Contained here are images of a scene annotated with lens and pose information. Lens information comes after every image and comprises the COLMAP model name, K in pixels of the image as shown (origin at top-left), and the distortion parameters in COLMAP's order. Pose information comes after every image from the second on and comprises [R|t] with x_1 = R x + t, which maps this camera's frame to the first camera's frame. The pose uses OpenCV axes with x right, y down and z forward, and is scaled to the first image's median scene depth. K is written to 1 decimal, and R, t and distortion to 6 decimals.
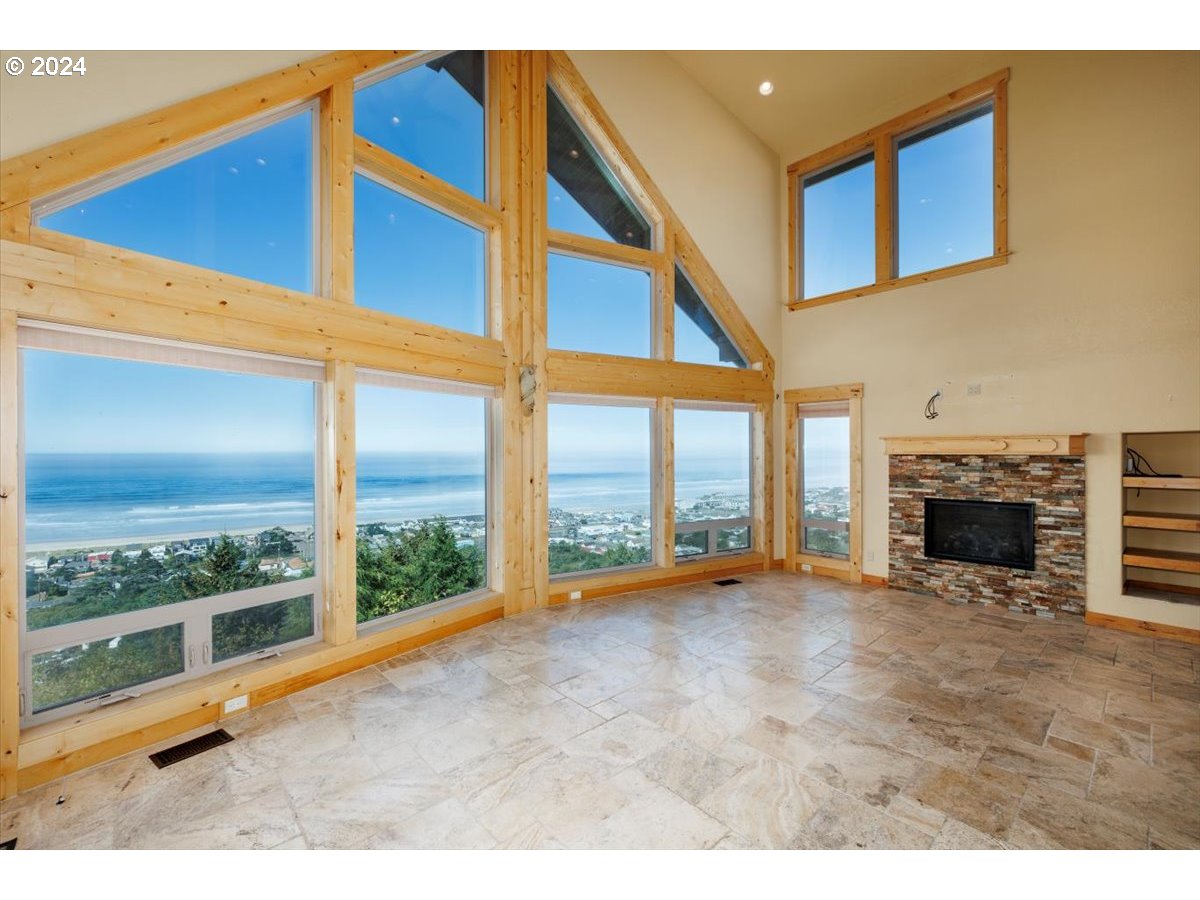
lens RADIAL K [[507.0, 0, 593.5], [0, 507.0, 446.9], [0, 0, 1]] dist [0.000505, 0.000169]
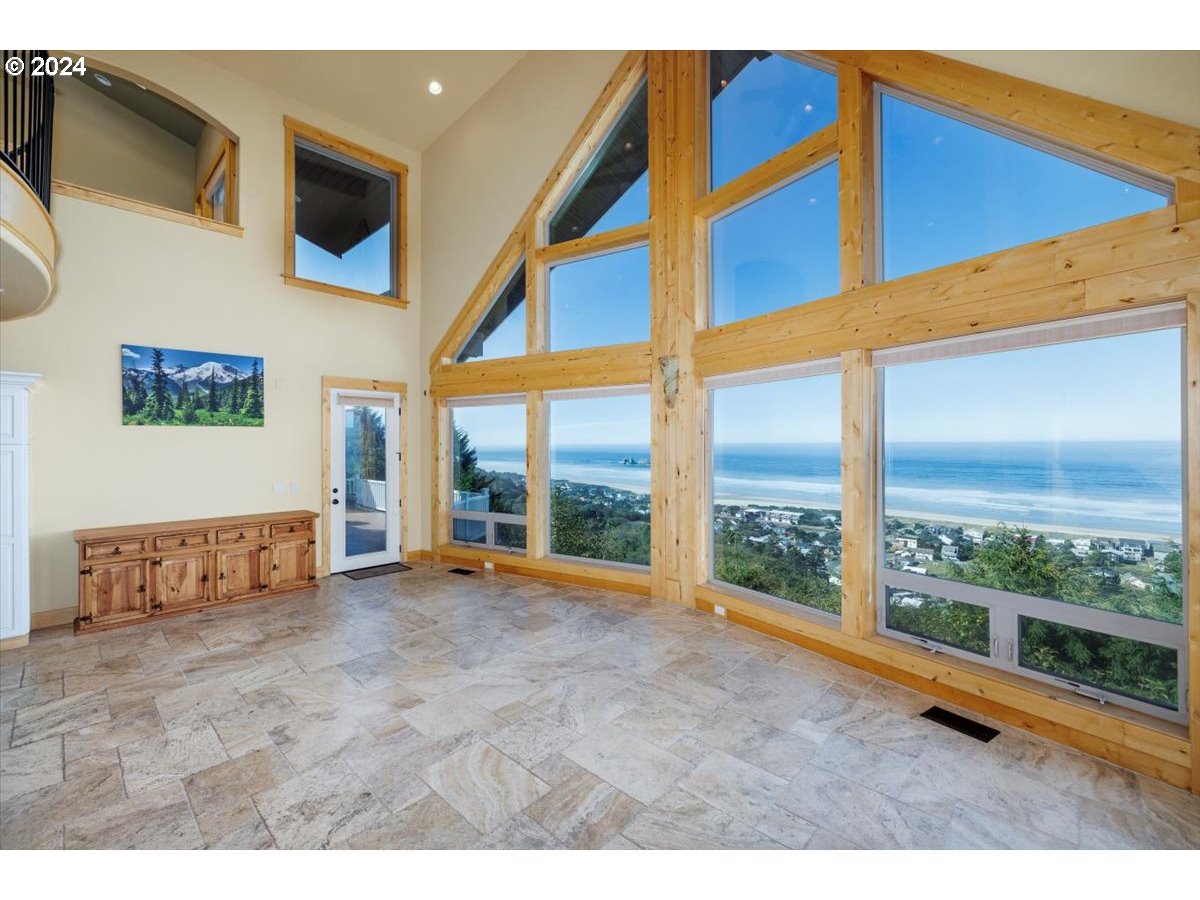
lens RADIAL K [[507.0, 0, 593.5], [0, 507.0, 446.9], [0, 0, 1]] dist [0.000505, 0.000169]
pose [[0.081412, 0.006035, -0.996662, 0.843849], [0.017257, 0.999823, 0.007464, 0.008660], [0.996531, -0.017807, 0.081293, 0.768245]]
